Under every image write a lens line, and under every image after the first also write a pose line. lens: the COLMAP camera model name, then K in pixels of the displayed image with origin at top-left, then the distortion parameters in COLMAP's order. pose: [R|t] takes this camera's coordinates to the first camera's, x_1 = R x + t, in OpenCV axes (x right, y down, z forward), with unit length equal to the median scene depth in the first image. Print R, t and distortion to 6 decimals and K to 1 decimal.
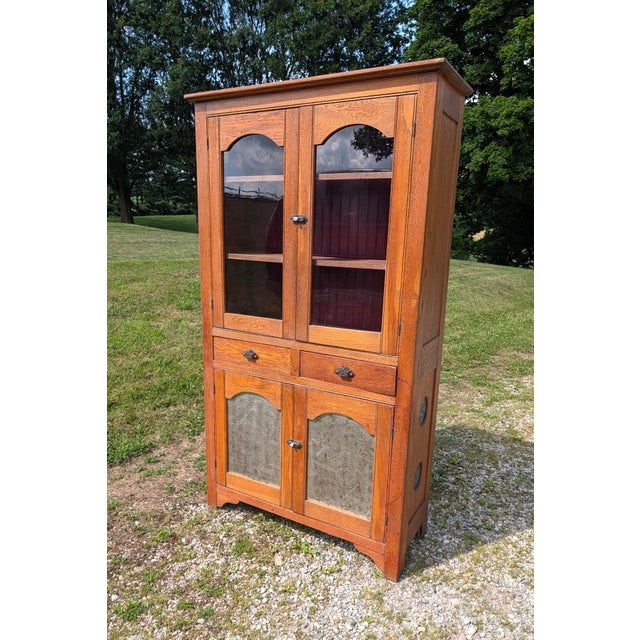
lens RADIAL K [[491.4, 0, 299.9], [0, 491.4, 339.9], [0, 0, 1]] dist [0.031912, -0.036443]
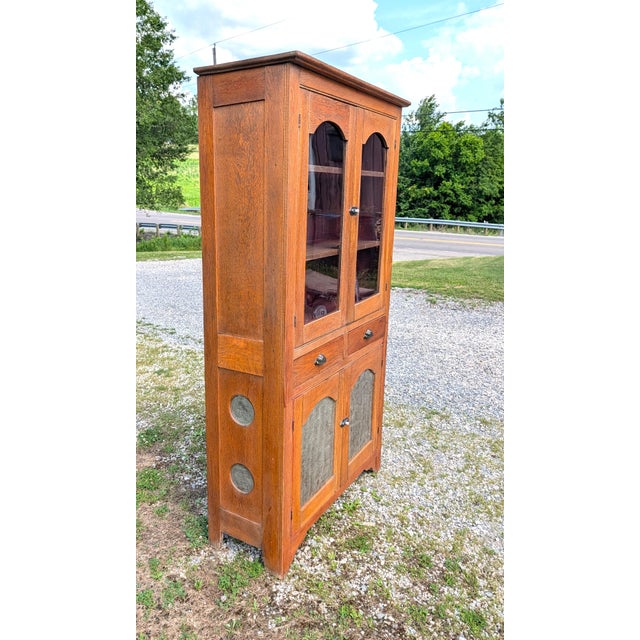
lens RADIAL K [[508.6, 0, 264.6], [0, 508.6, 313.2], [0, 0, 1]] dist [0.001486, 0.002934]
pose [[0.055542, -0.246531, 0.967542, -0.958123], [0.230137, 0.946107, 0.227858, -0.278603], [-0.971572, 0.210012, 0.109285, 0.942654]]
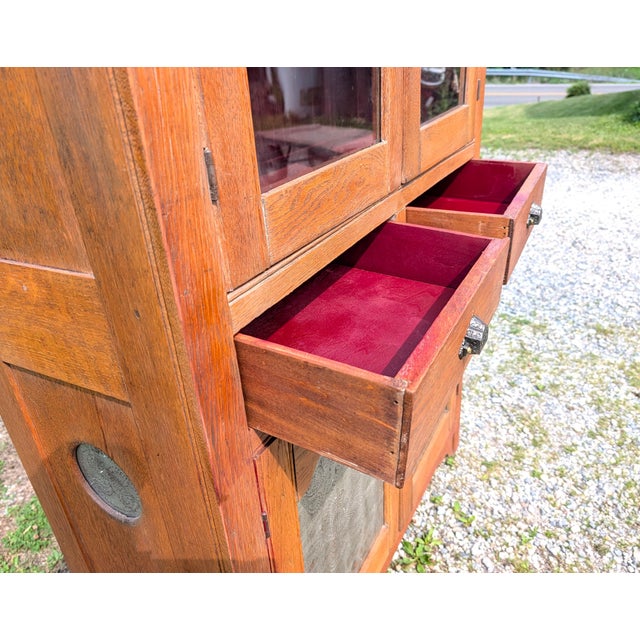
lens RADIAL K [[513.8, 0, 320.0], [0, 513.8, 320.0], [0, 0, 1]] dist [-0.002834, 0.002487]
pose [[-0.036807, -0.472534, 0.880544, -0.369654], [0.293373, 0.837206, 0.461540, -0.103500], [-0.955289, 0.275315, 0.107813, 0.942814]]
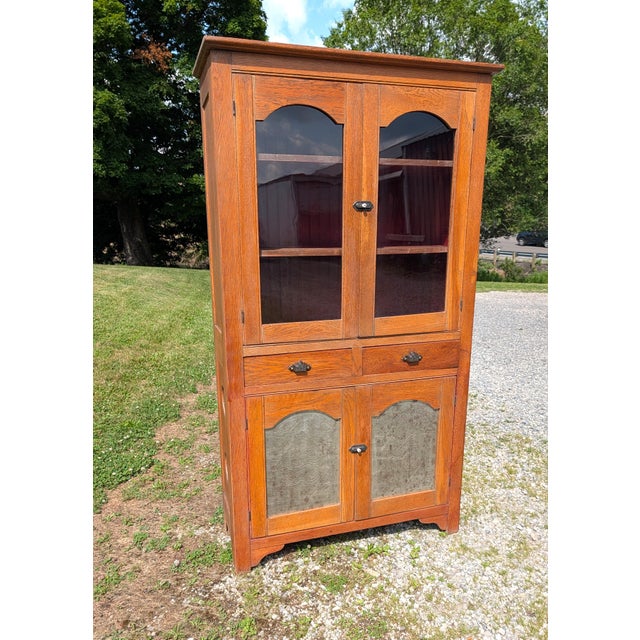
lens RADIAL K [[516.7, 0, 310.9], [0, 516.7, 356.1], [0, 0, 1]] dist [0.012925, -0.006168]
pose [[0.669955, -0.205204, 0.713479, -0.695471], [0.190248, 0.976404, 0.102181, -0.073775], [-0.717611, 0.067281, 0.693186, 0.351207]]
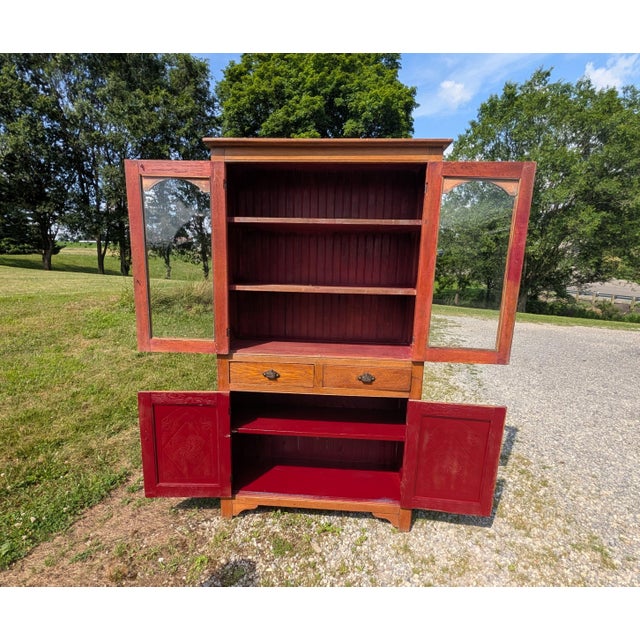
lens RADIAL K [[344.7, 0, 309.9], [0, 344.7, 328.8], [0, 0, 1]] dist [0.000236, 0.001490]
pose [[0.891659, -0.083009, 0.445032, -0.350495], [0.102279, 0.994566, -0.019414, -0.044834], [-0.441002, 0.062828, 0.895304, 0.238381]]
